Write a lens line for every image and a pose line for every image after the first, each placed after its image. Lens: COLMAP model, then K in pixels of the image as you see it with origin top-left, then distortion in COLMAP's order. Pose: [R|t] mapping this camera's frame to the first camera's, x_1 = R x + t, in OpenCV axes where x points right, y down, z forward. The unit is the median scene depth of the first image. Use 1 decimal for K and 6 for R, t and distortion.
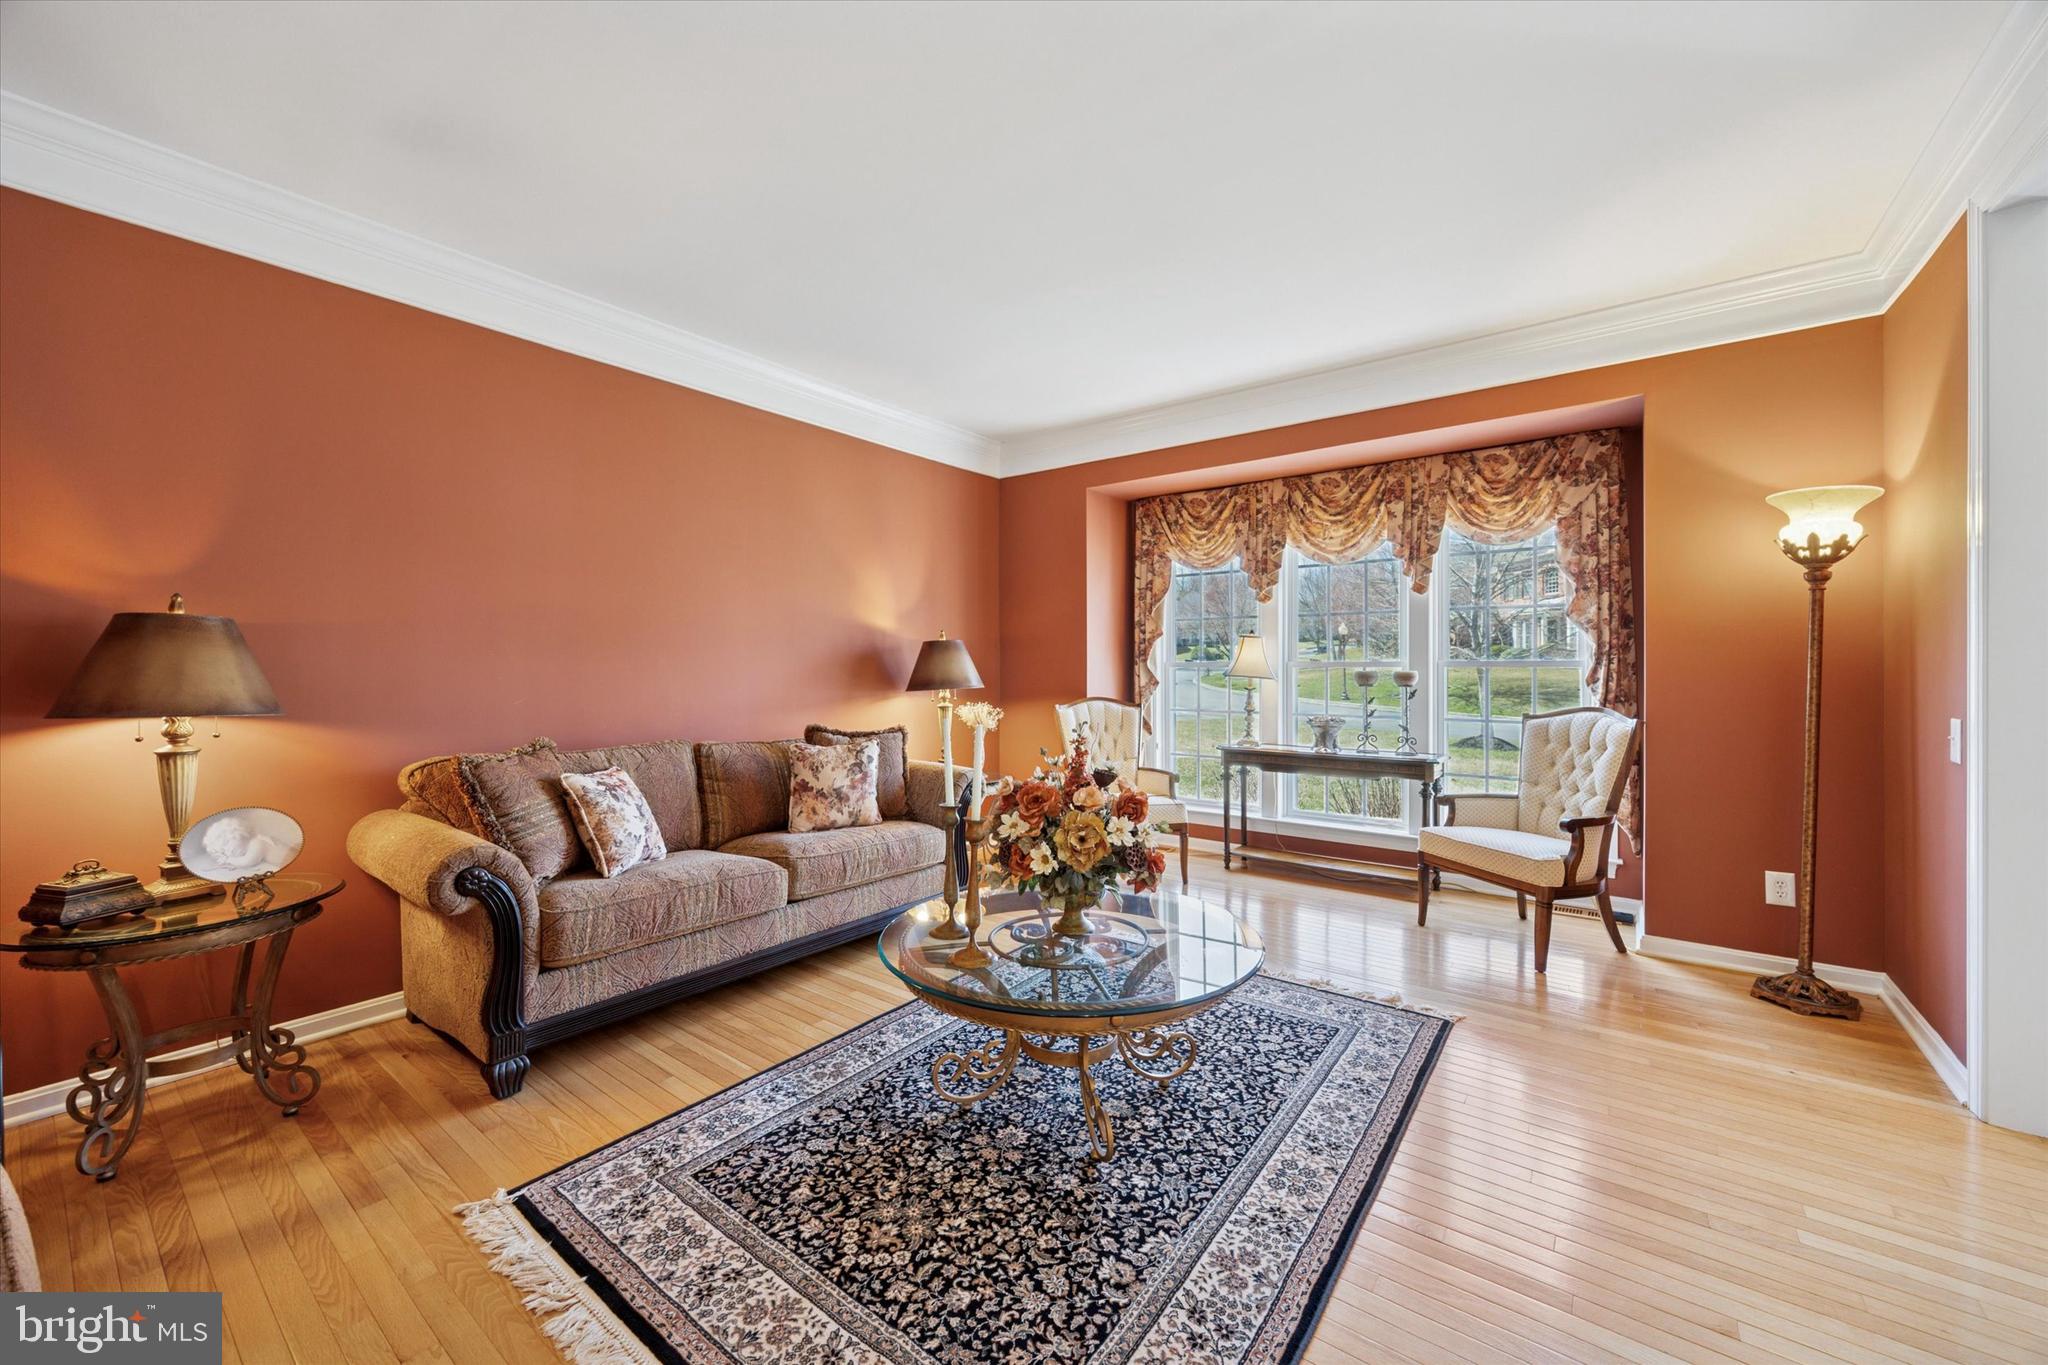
lens RADIAL K [[783.7, 0, 1021.4], [0, 783.7, 664.1], [0, 0, 1]] dist [-0.002487, -0.000500]
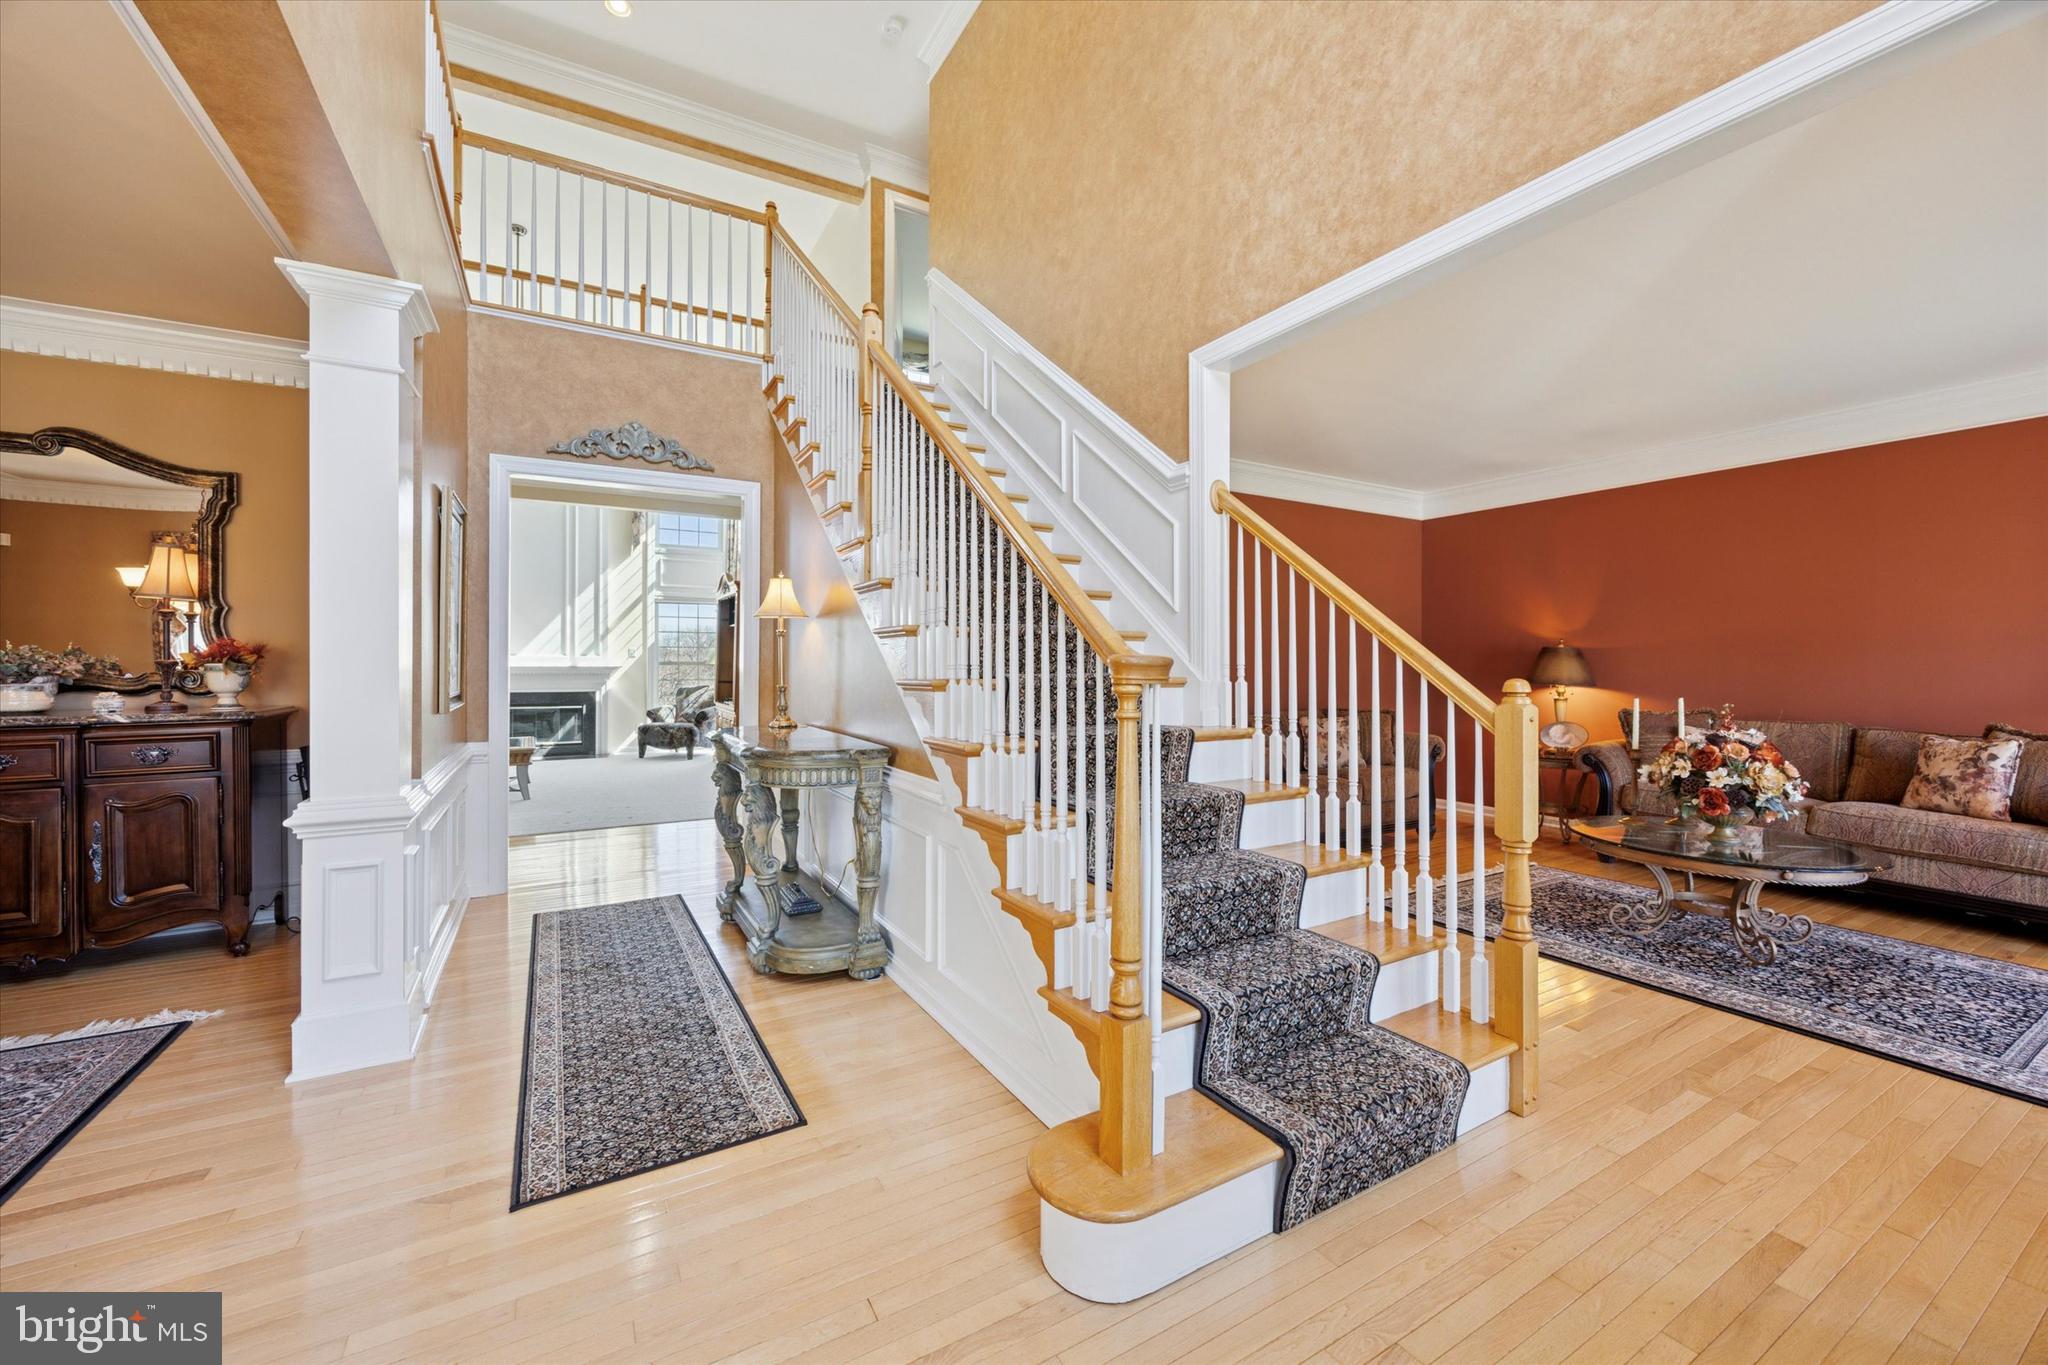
lens RADIAL K [[783.7, 0, 1021.4], [0, 783.7, 664.1], [0, 0, 1]] dist [-0.002487, -0.000500]
pose [[-0.386585, -0.000864, -0.922253, 1.313786], [0.000344, 0.999999, -0.001082, -0.001728], [0.922254, -0.000736, -0.386585, 0.219347]]
